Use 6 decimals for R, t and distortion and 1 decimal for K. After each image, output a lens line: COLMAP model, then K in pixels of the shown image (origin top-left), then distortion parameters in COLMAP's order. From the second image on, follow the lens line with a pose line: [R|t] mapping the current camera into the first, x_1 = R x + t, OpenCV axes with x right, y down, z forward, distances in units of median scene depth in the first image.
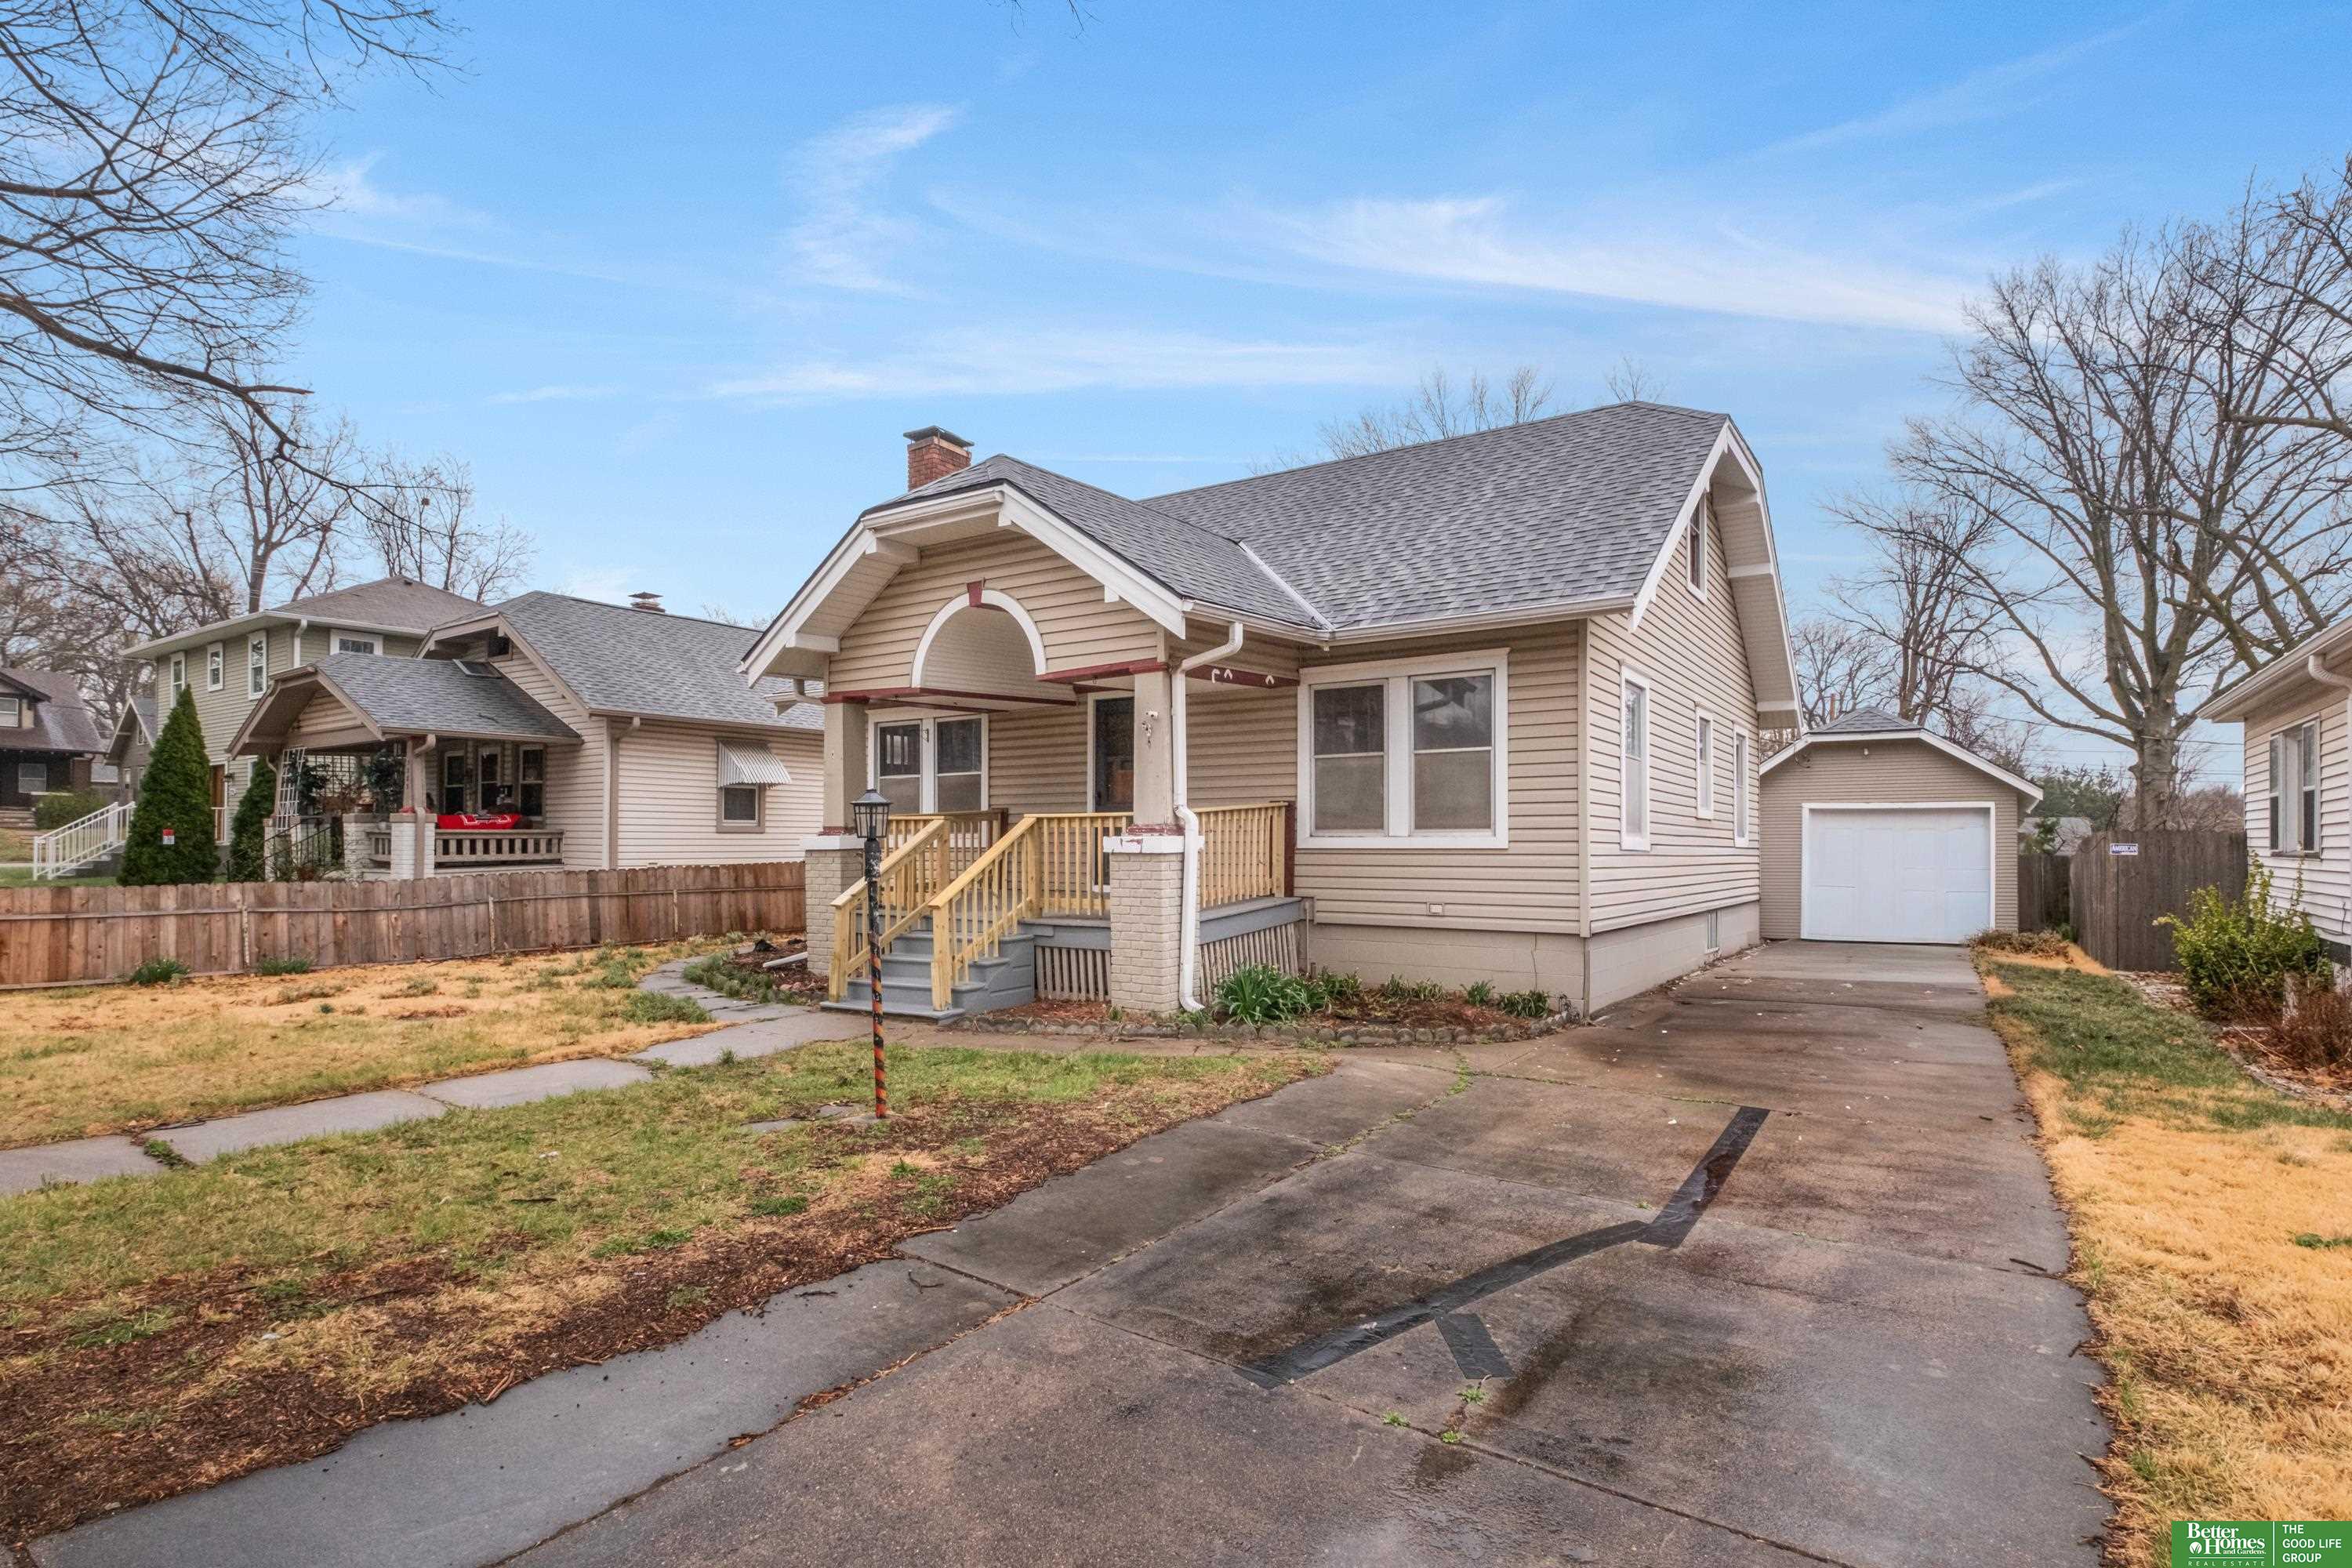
lens RADIAL K [[1207.4, 0, 1179.5], [0, 1207.4, 835.6], [0, 0, 1]] dist [-0.001218, -0.000223]
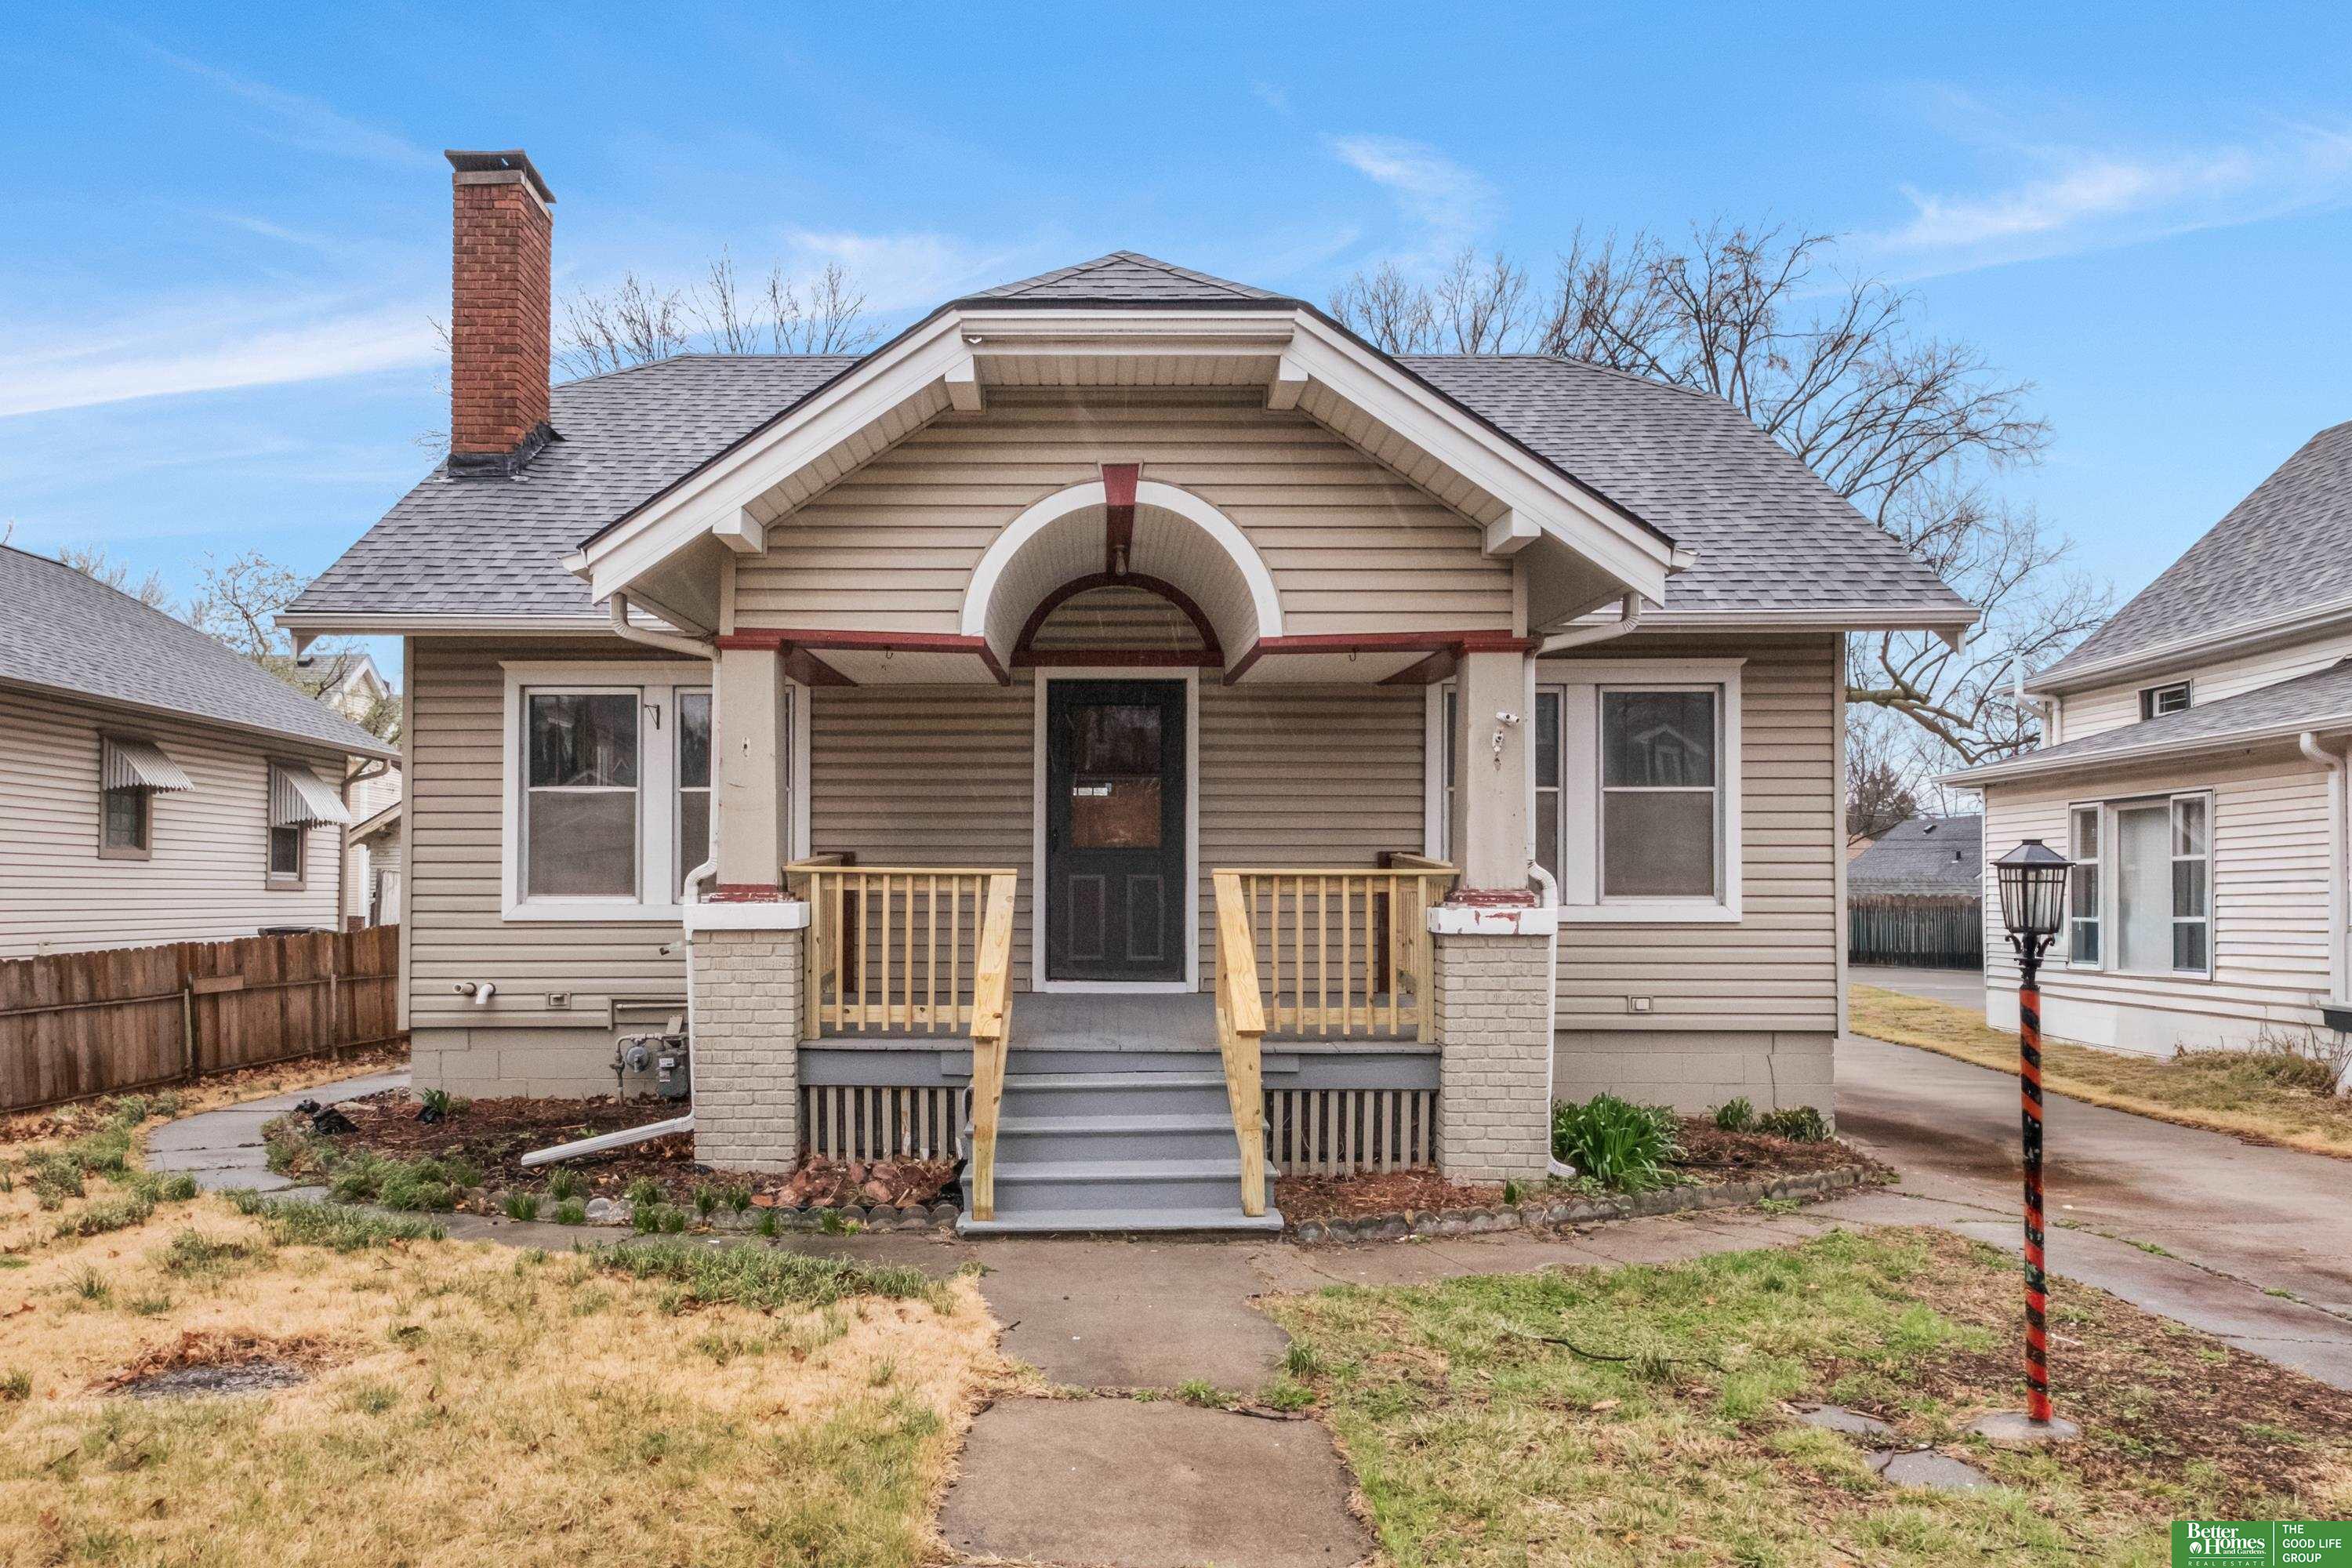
lens RADIAL K [[1628.1, 0, 1175.2], [0, 1628.1, 896.3], [0, 0, 1]] dist [0.001322, 0.000159]
pose [[0.828628, 0.002905, 0.559793, -0.581119], [-0.005428, 0.999981, 0.002844, -0.006325], [-0.559774, -0.005395, 0.828628, 0.340441]]
